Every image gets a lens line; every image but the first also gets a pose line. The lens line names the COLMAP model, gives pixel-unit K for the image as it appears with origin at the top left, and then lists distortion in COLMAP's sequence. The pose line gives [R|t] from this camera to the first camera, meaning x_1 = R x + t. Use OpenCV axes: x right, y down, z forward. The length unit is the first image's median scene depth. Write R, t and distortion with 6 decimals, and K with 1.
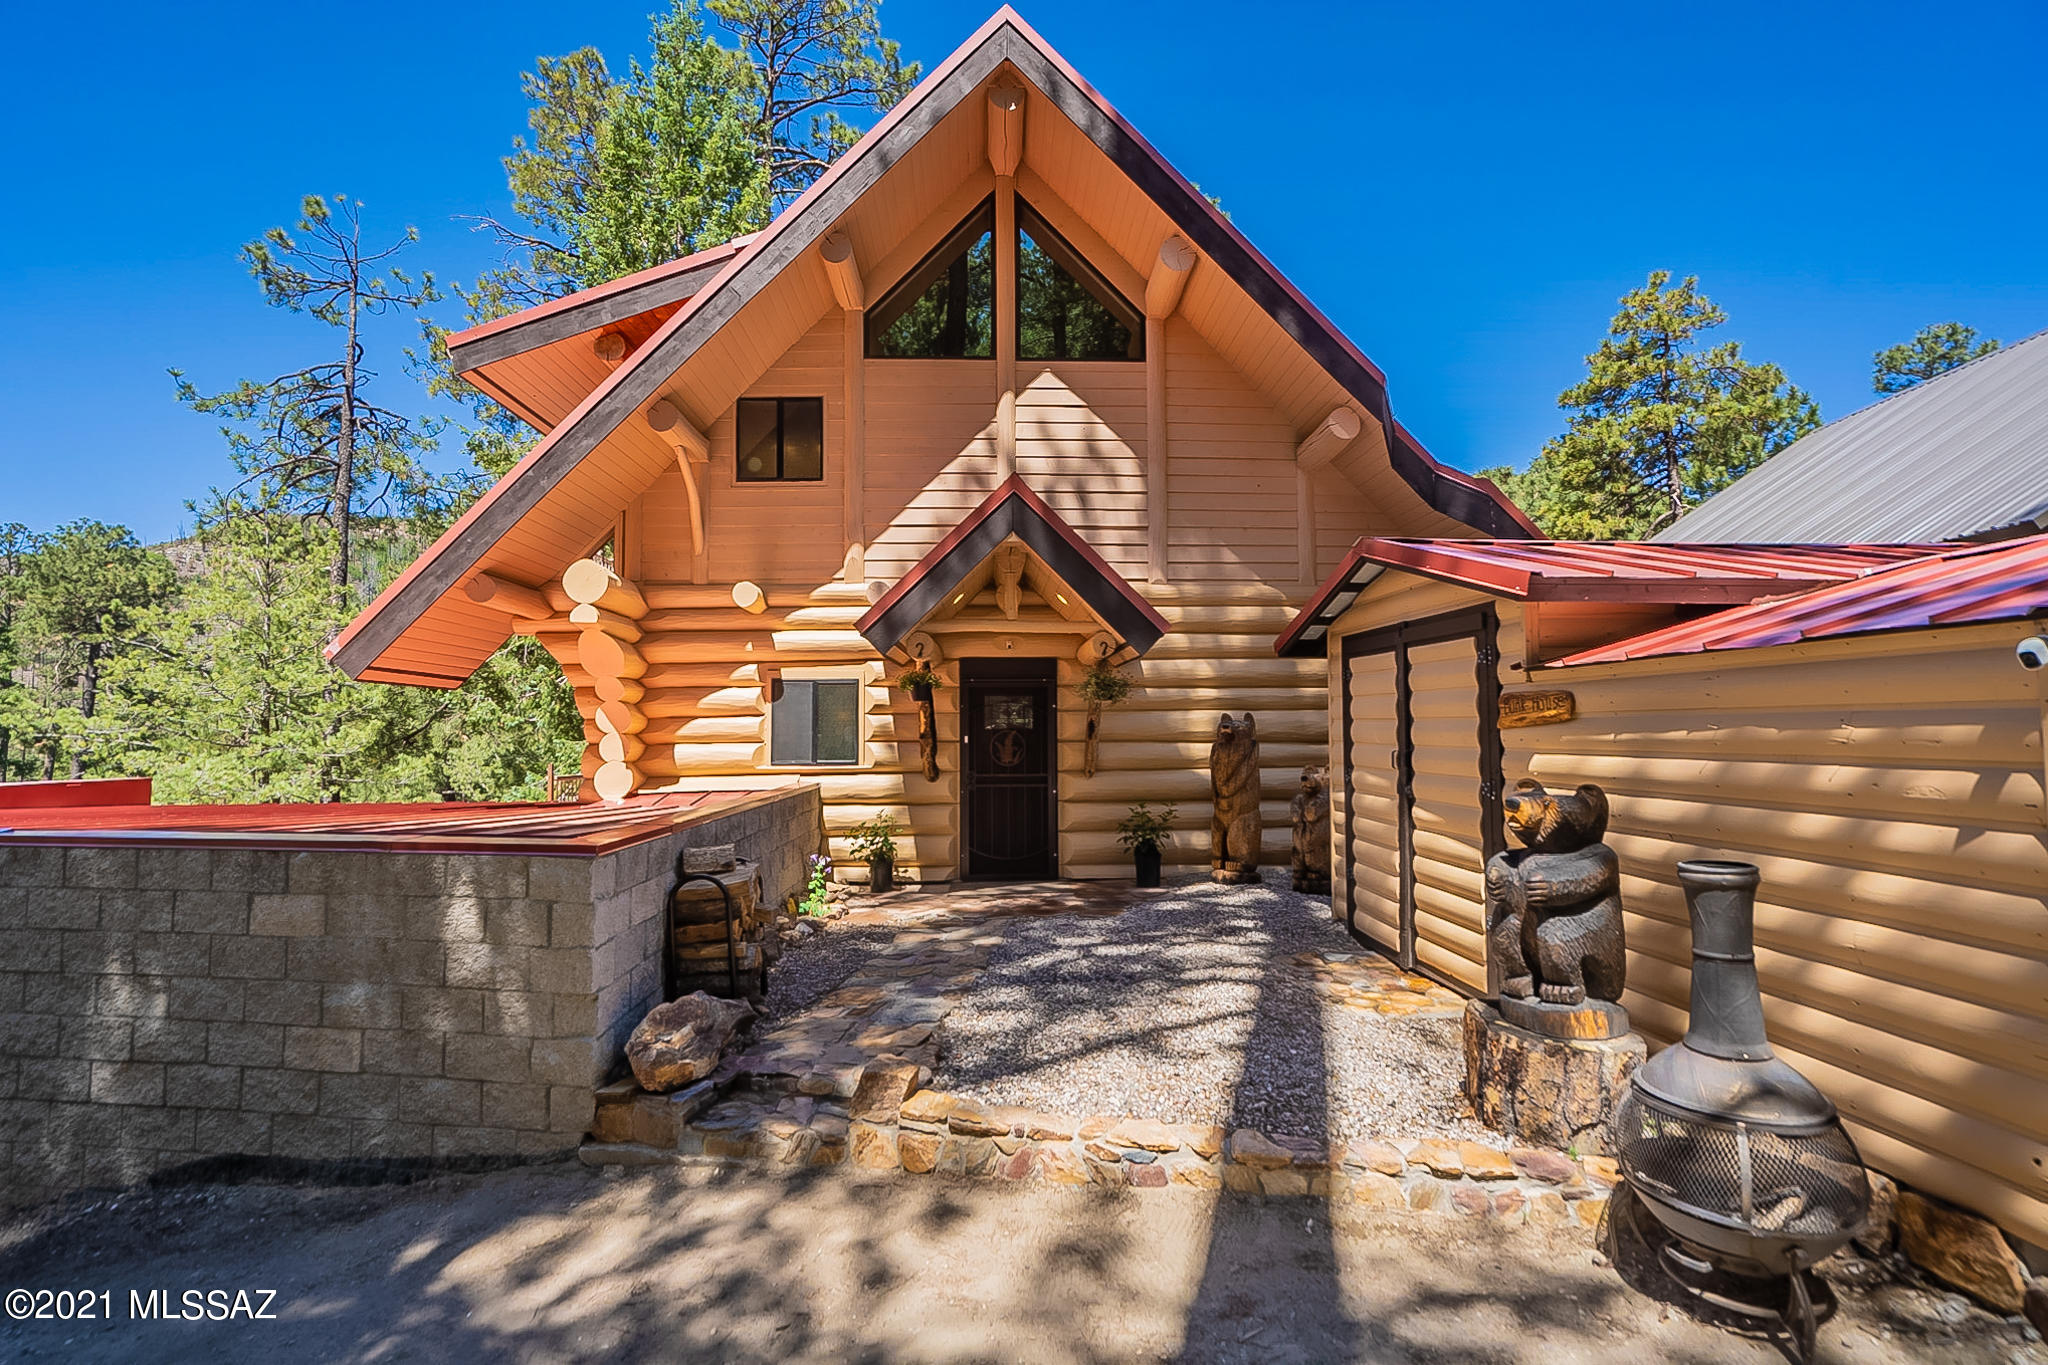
lens RADIAL K [[937.4, 0, 1023.0], [0, 937.4, 684.7], [0, 0, 1]] dist [-0.009396, 0.004545]
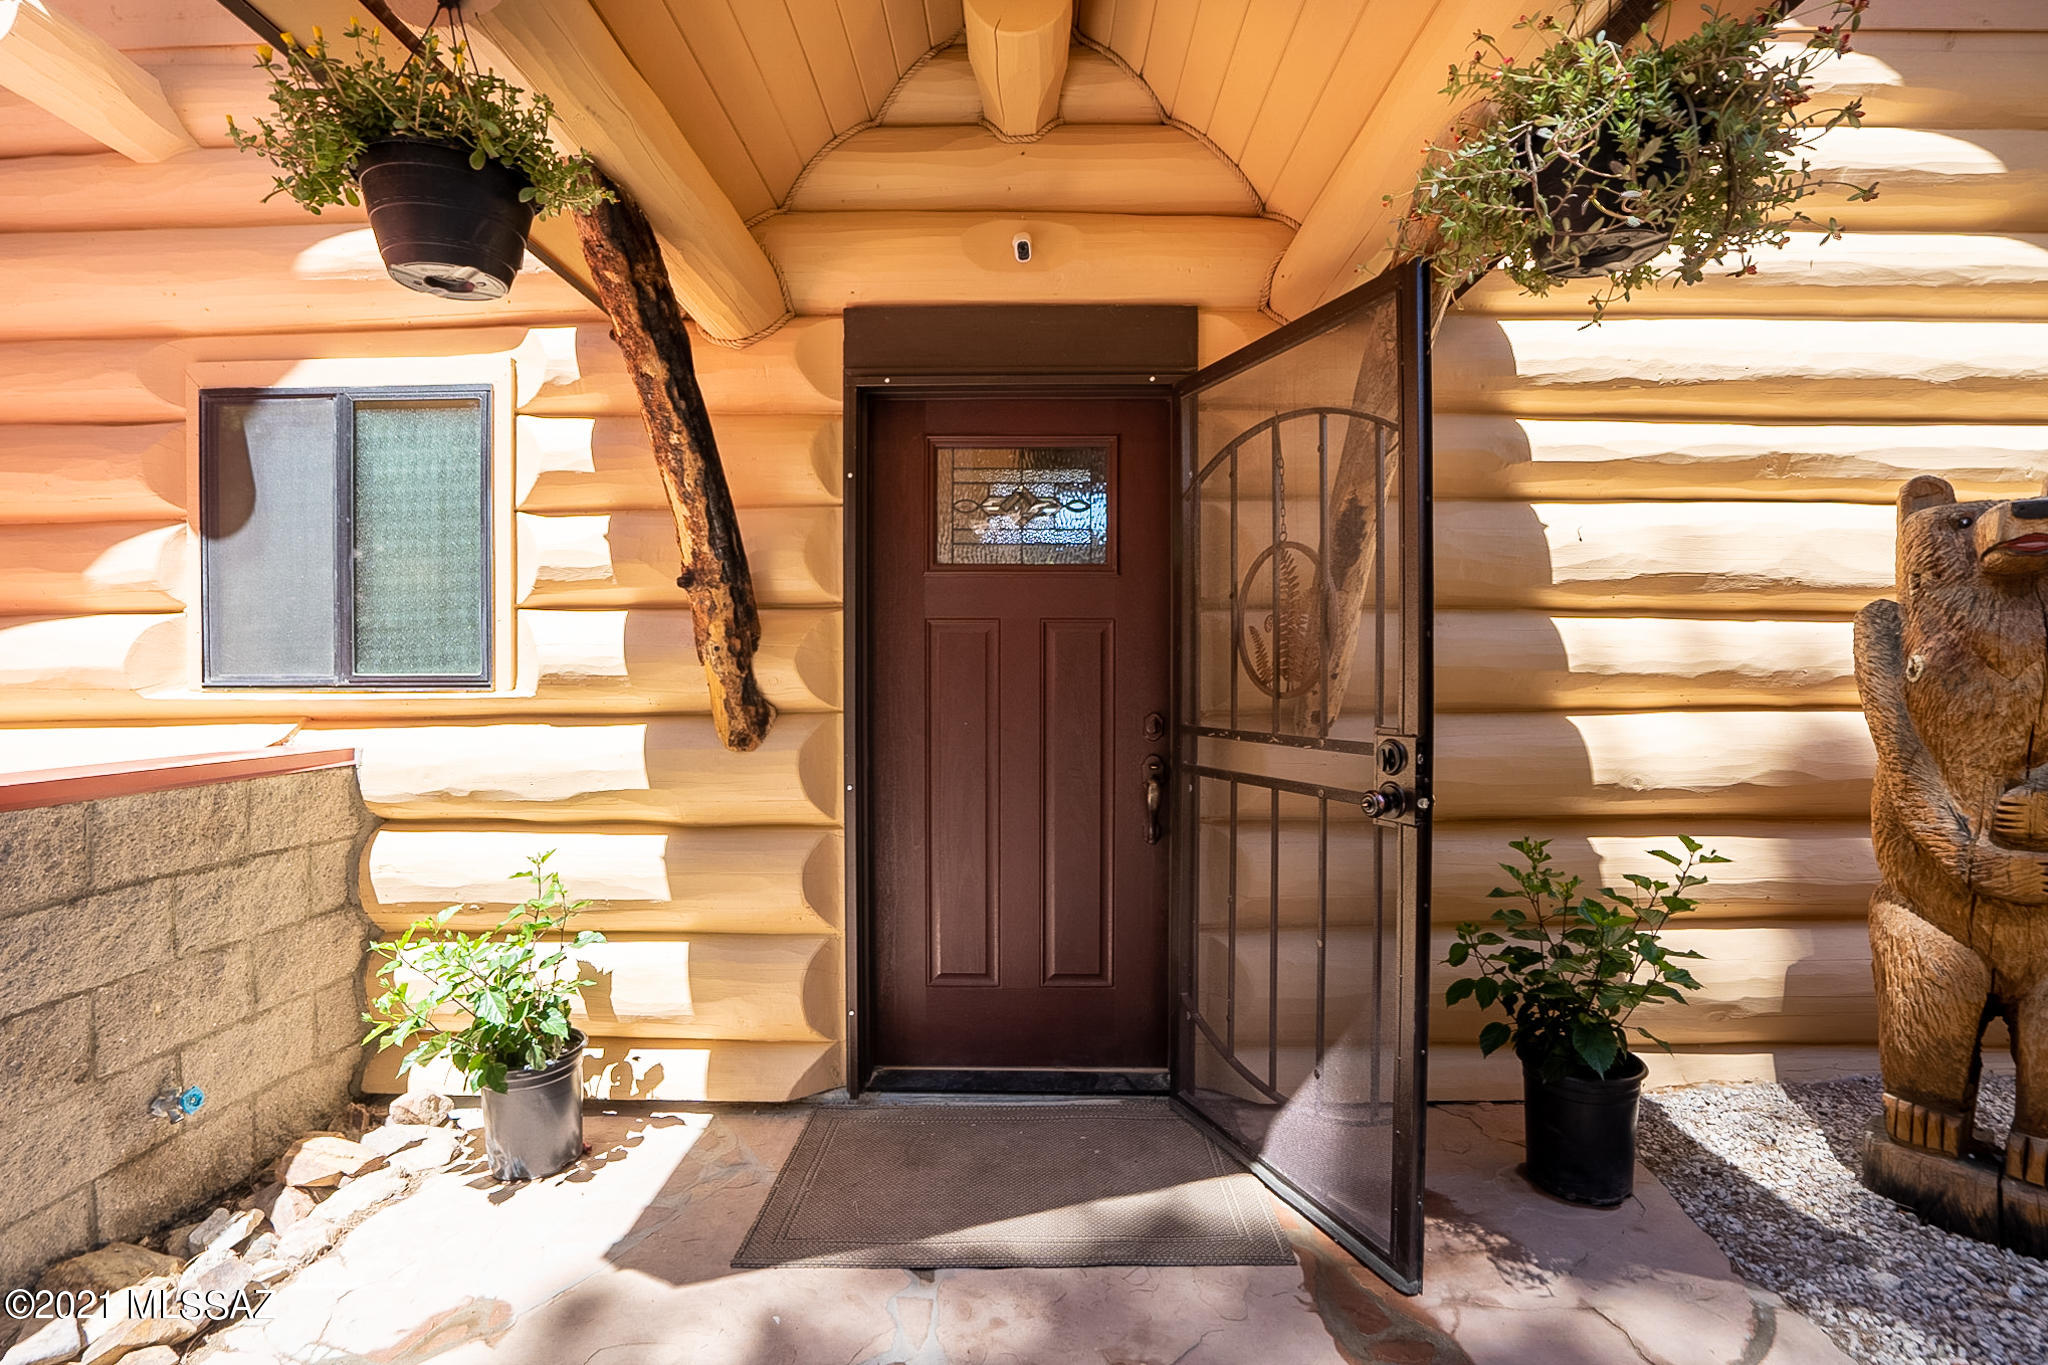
lens RADIAL K [[937.4, 0, 1022.6], [0, 937.4, 678.1], [0, 0, 1]] dist [-0.009396, 0.004545]
pose [[0.997800, 0.006487, -0.065977, 0.003428], [-0.002124, 0.997818, 0.065988, 0.063083], [0.066261, -0.065703, 0.995637, 0.728928]]
